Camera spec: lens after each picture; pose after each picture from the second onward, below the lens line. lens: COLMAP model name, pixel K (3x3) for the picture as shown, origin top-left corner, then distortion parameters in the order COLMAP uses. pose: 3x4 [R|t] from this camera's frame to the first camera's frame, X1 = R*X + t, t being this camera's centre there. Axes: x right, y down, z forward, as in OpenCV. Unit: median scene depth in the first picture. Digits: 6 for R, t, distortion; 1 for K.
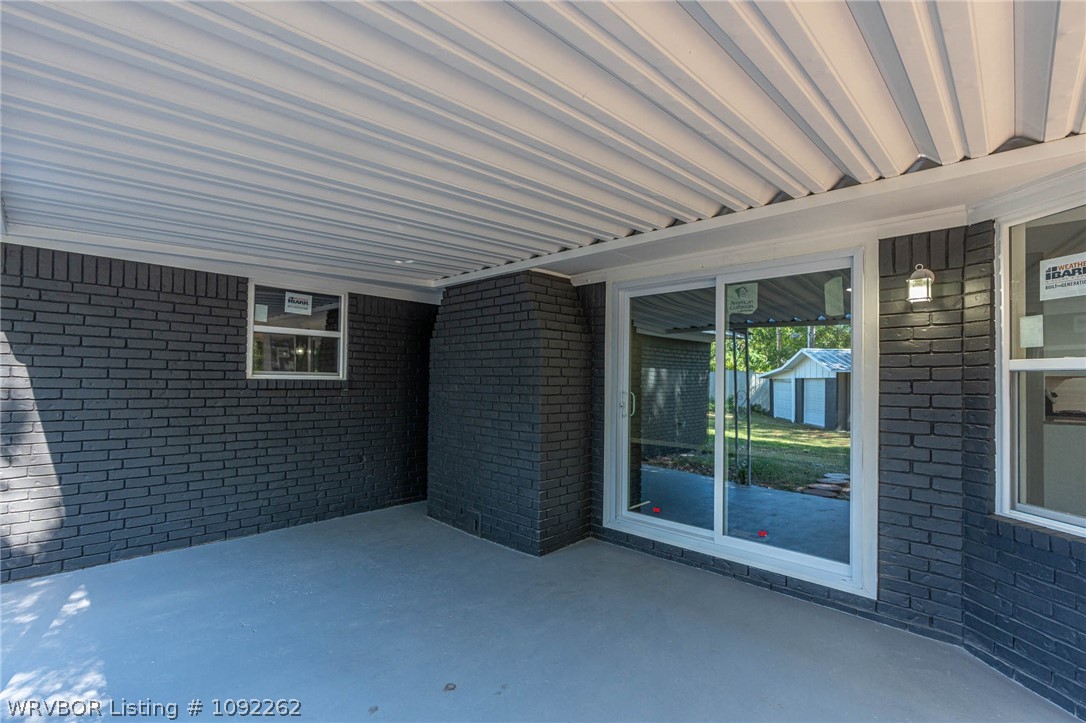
lens RADIAL K [[487.9, 0, 553.1], [0, 487.9, 371.6], [0, 0, 1]] dist [-0.003796, 0.001172]
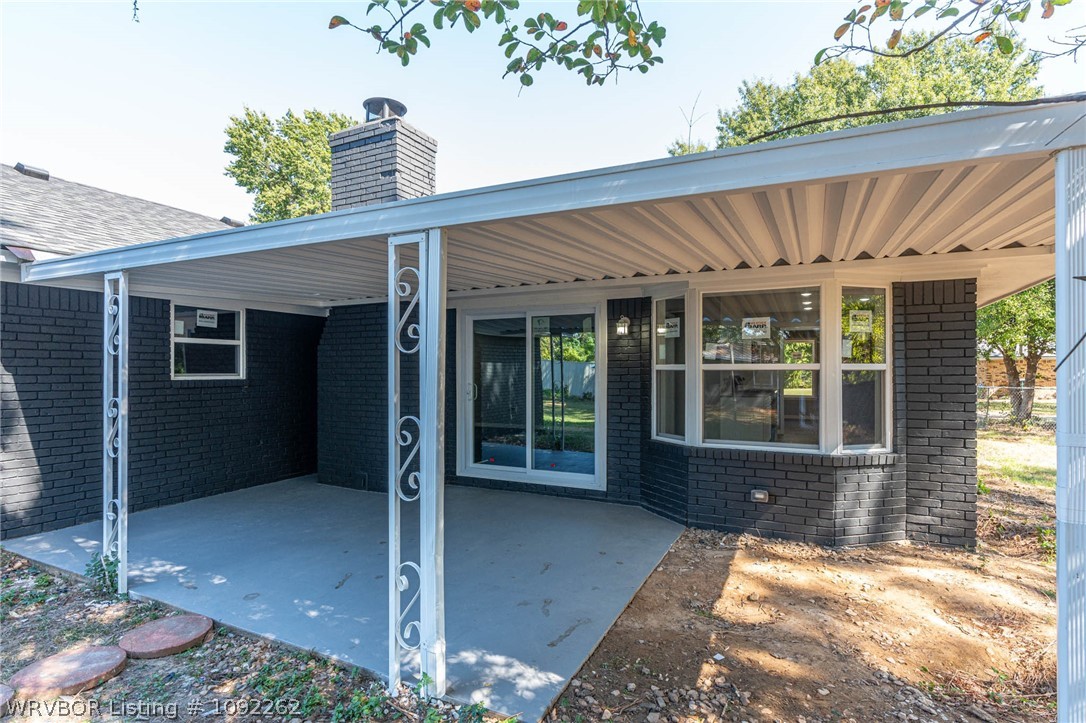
lens RADIAL K [[520.6, 0, 549.2], [0, 520.6, 368.0], [0, 0, 1]] dist [-0.001691, -0.000612]
pose [[0.952227, -0.013775, 0.305079, -0.107993], [0.009243, 0.999825, 0.016293, -0.030078], [-0.305250, -0.012694, 0.952188, -0.585904]]
